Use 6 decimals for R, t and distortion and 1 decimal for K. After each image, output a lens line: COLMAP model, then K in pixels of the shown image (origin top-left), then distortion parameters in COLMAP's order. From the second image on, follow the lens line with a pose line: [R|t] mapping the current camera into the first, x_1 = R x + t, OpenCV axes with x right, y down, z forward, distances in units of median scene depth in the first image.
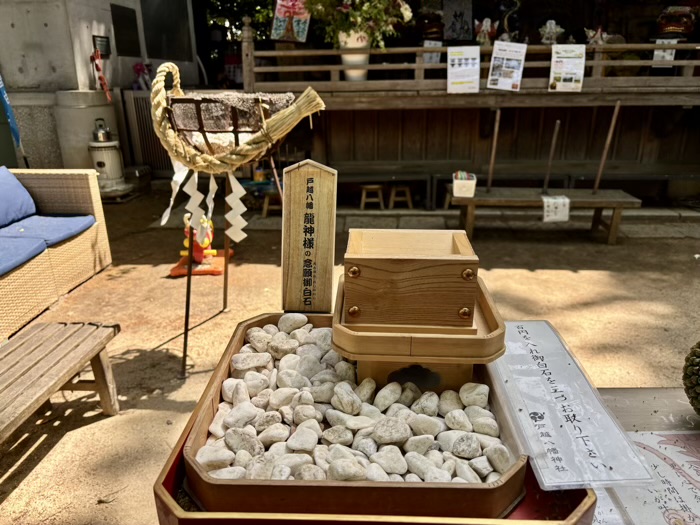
lens RADIAL K [[525.8, 0, 349.2], [0, 525.8, 262.4], [0, 0, 1]] dist [0.008353, 0.007980]
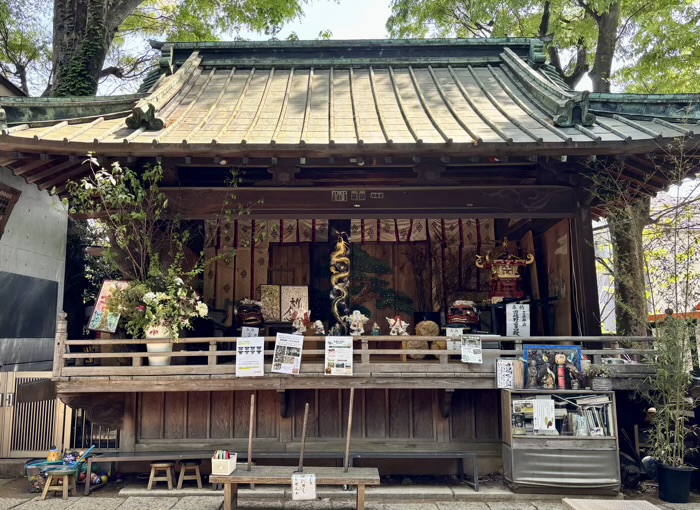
lens RADIAL K [[653.3, 0, 349.9], [0, 653.3, 256.0], [0, 0, 1]] dist [0.051572, 0.000000]
pose [[0.999993, -0.000505, -0.003780, 0.436023], [-0.001193, 0.900029, -0.435828, 0.051384], [0.003623, 0.435829, 0.900022, -0.354485]]
